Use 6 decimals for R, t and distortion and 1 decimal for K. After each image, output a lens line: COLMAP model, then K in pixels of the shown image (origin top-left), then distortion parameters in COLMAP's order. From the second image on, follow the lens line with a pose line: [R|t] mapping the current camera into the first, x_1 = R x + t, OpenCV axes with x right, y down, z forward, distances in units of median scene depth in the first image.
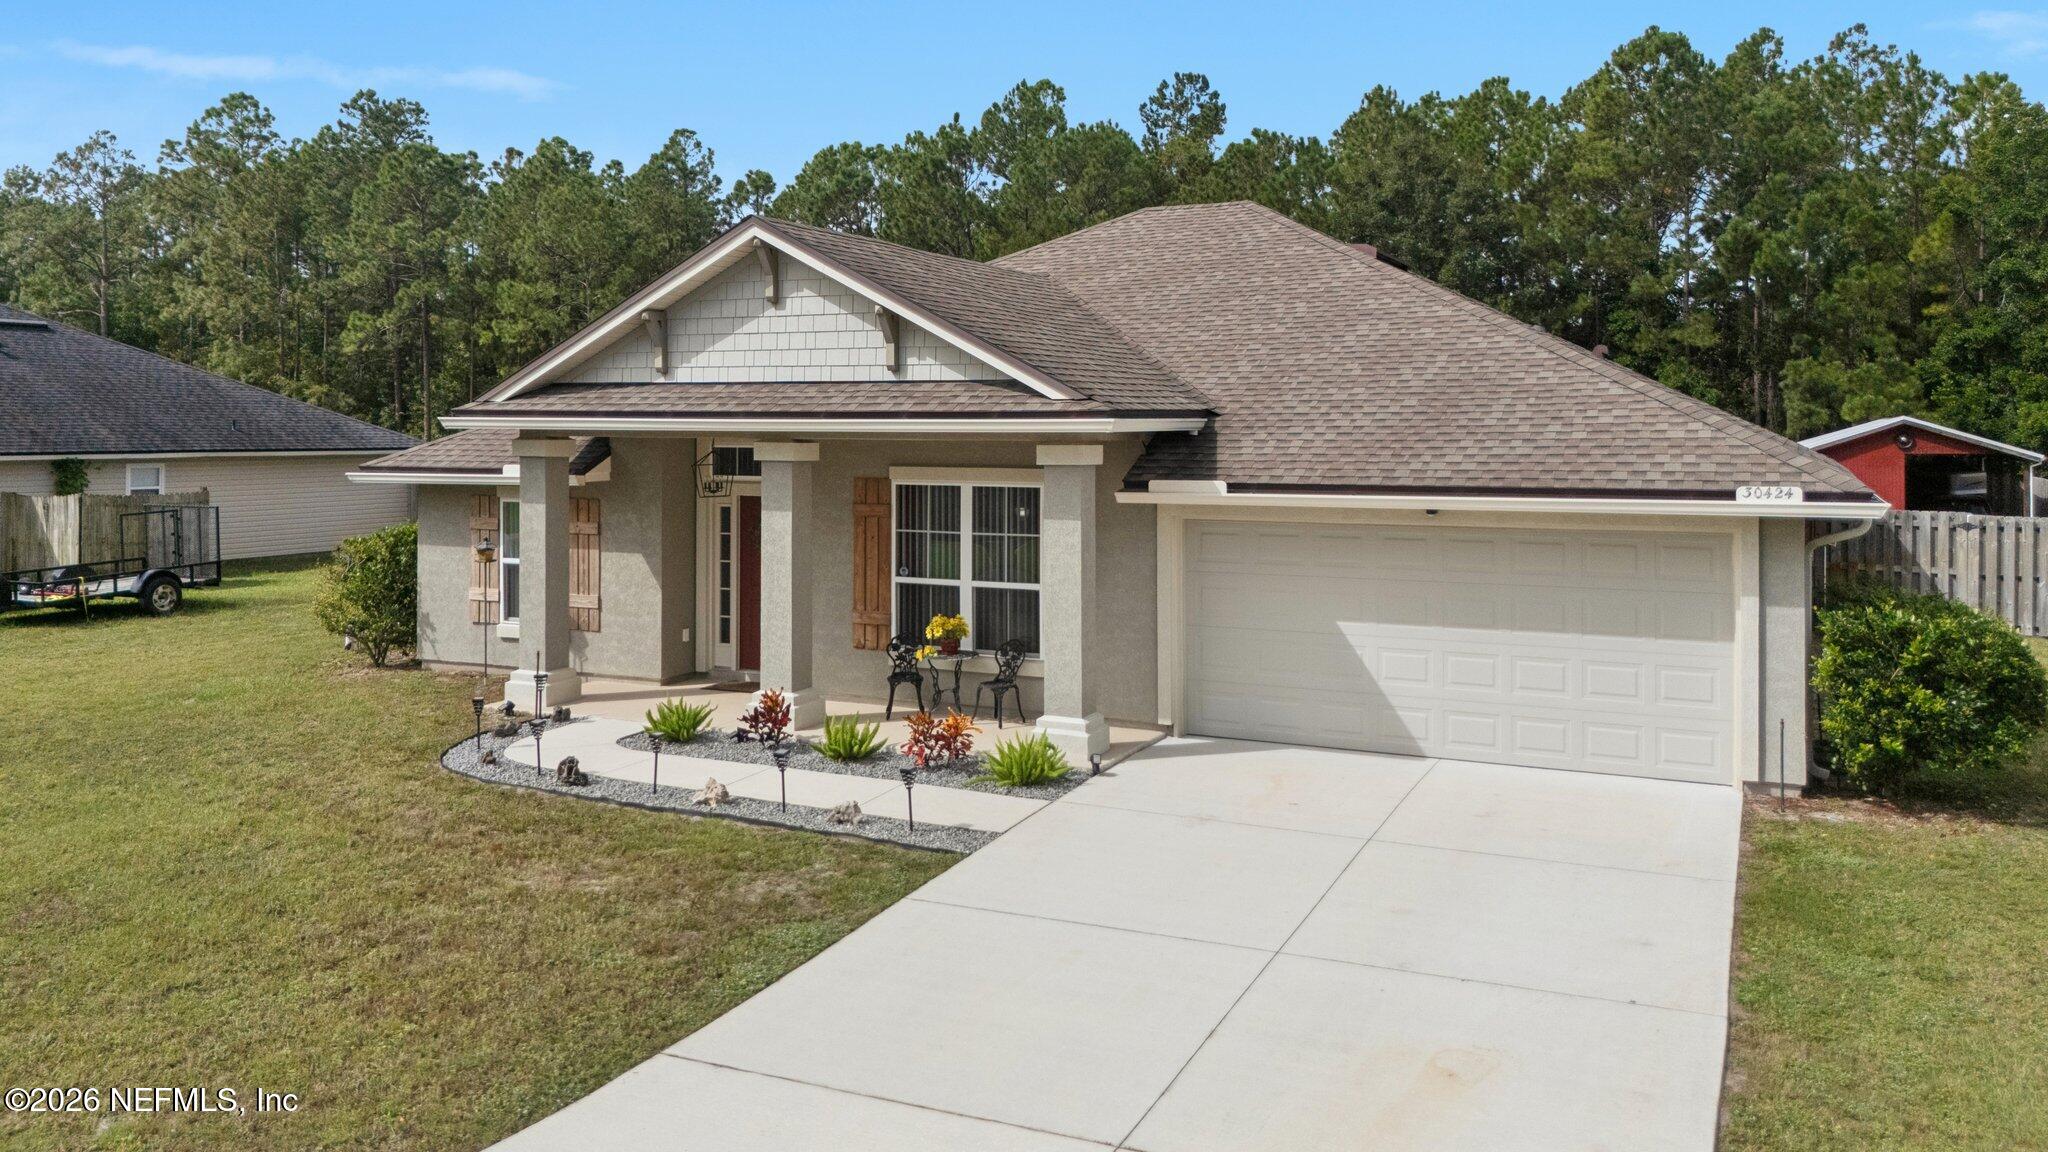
lens RADIAL K [[1531.5, 0, 1028.0], [0, 1531.5, 541.7], [0, 0, 1]] dist [0.074458, -0.085064]
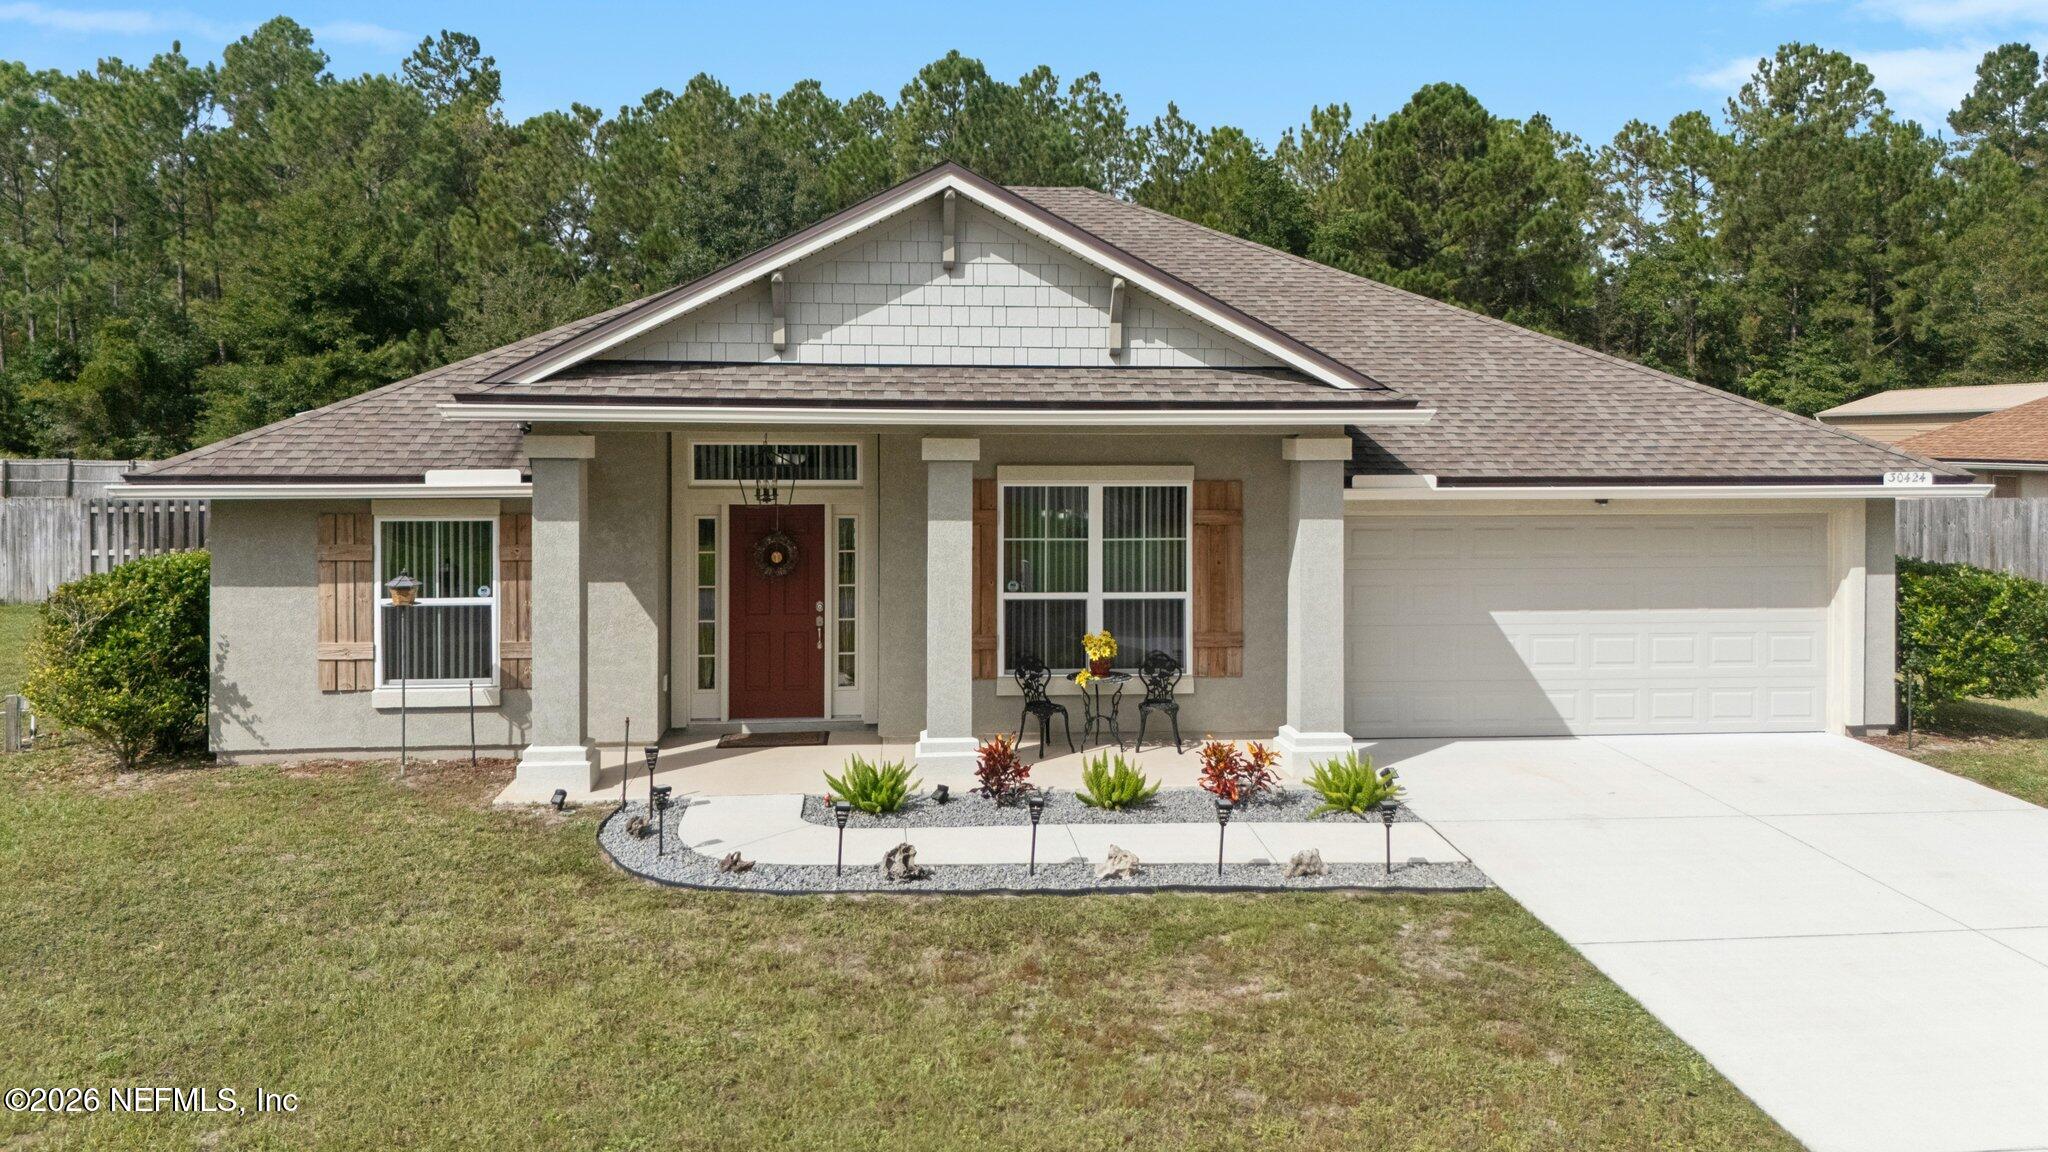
lens RADIAL K [[1531.5, 0, 1028.0], [0, 1531.5, 541.7], [0, 0, 1]] dist [0.074458, -0.085064]
pose [[0.858766, -0.038422, 0.510926, -0.540326], [0.036868, 0.999233, 0.013174, -0.017822], [-0.511041, 0.007524, 0.859524, 0.262409]]
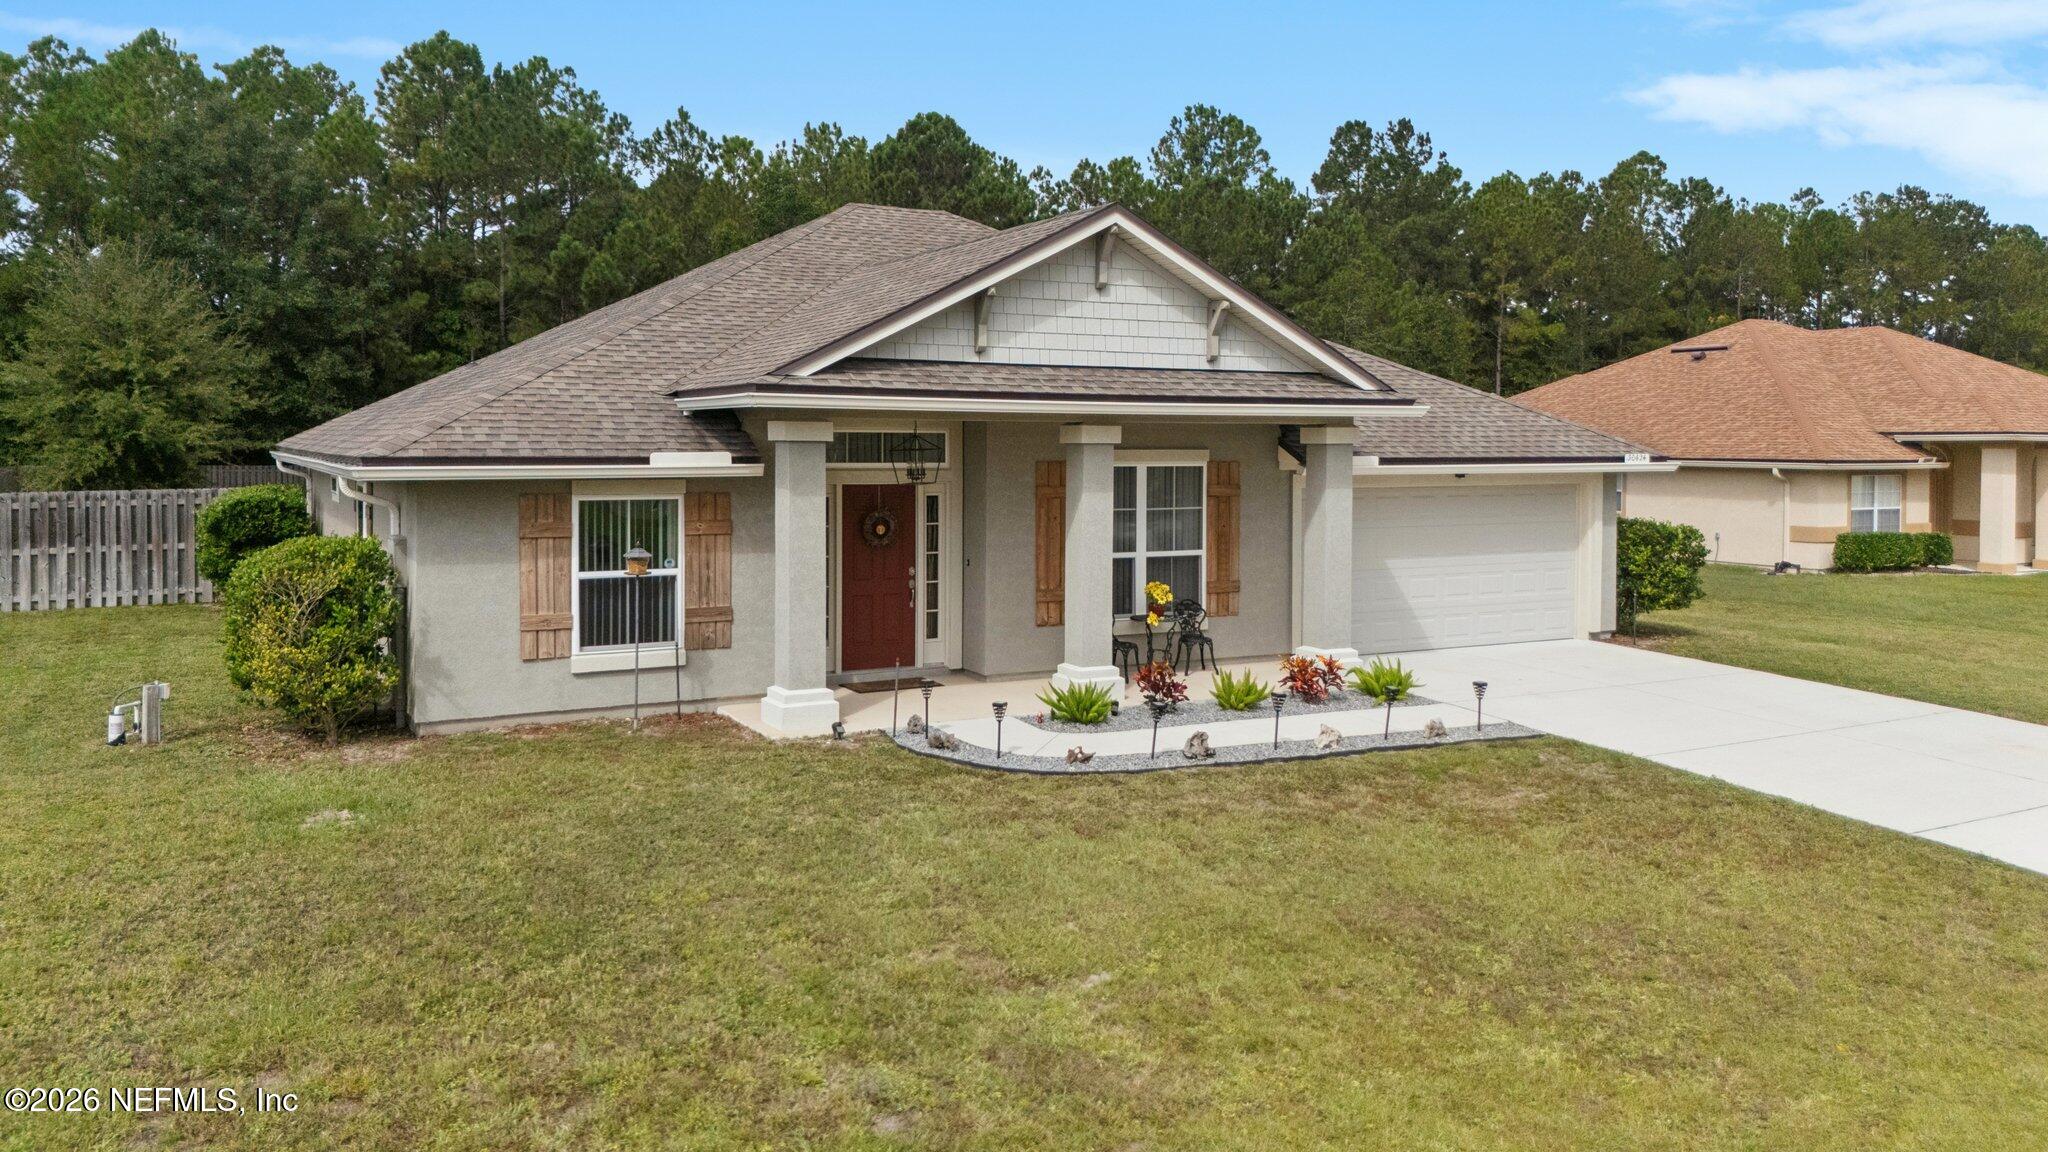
lens RADIAL K [[1520.5, 0, 1024.0], [0, 1520.5, 576.0], [0, 0, 1]] dist [0.066137, -0.079364]
pose [[0.593912, -0.072468, 0.801259, -0.997040], [0.053650, 0.997286, 0.050430, -0.017659], [-0.802739, 0.013037, 0.596188, 0.423298]]
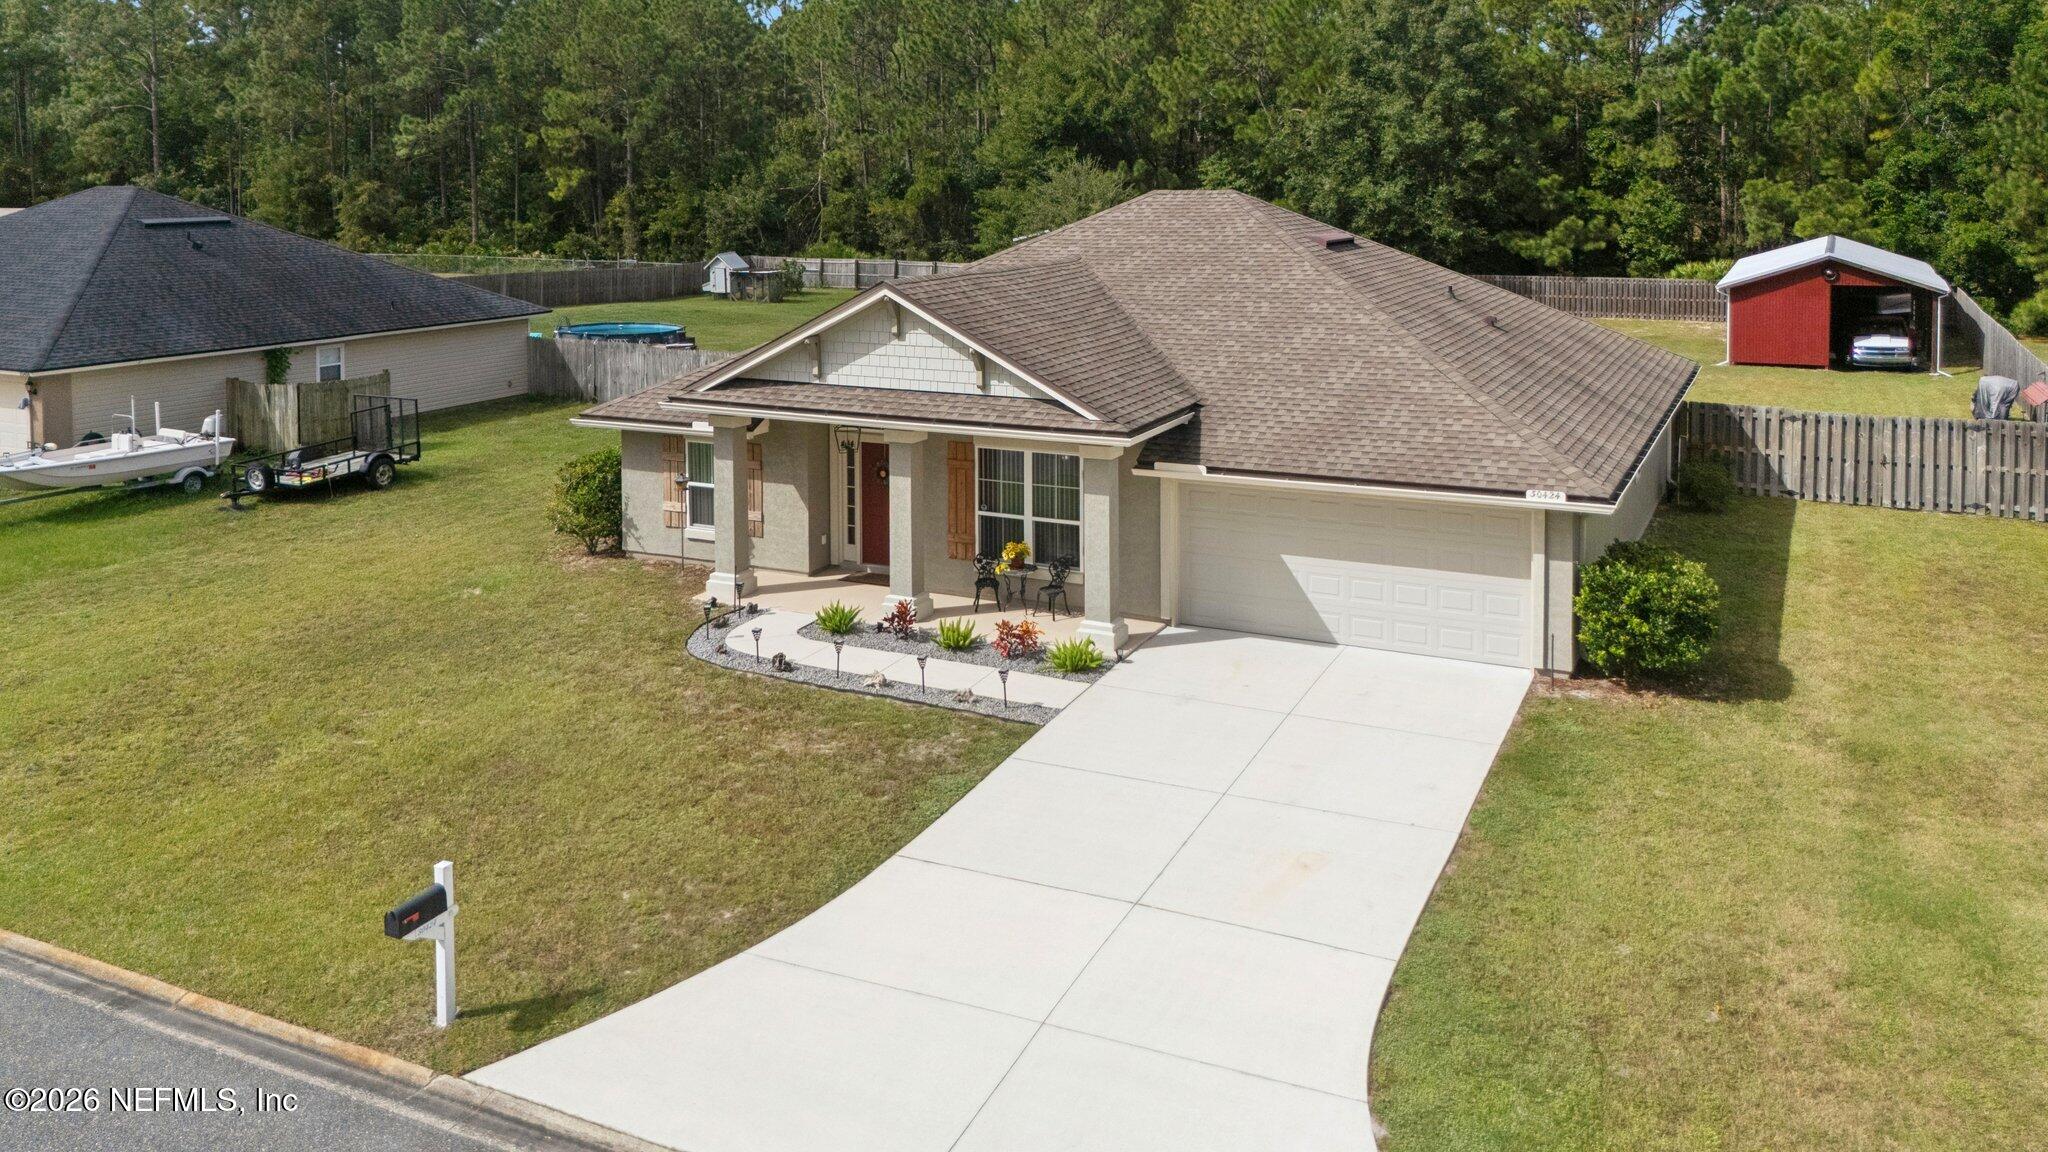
lens RADIAL K [[1526.4, 0, 1029.8], [0, 1526.4, 455.9], [0, 0, 1]] dist [0.092069, -0.116588]
pose [[0.999937, -0.007836, -0.008060, -0.027766], [0.008663, 0.994080, 0.108303, -0.192675], [0.007164, -0.108366, 0.994085, -0.440326]]
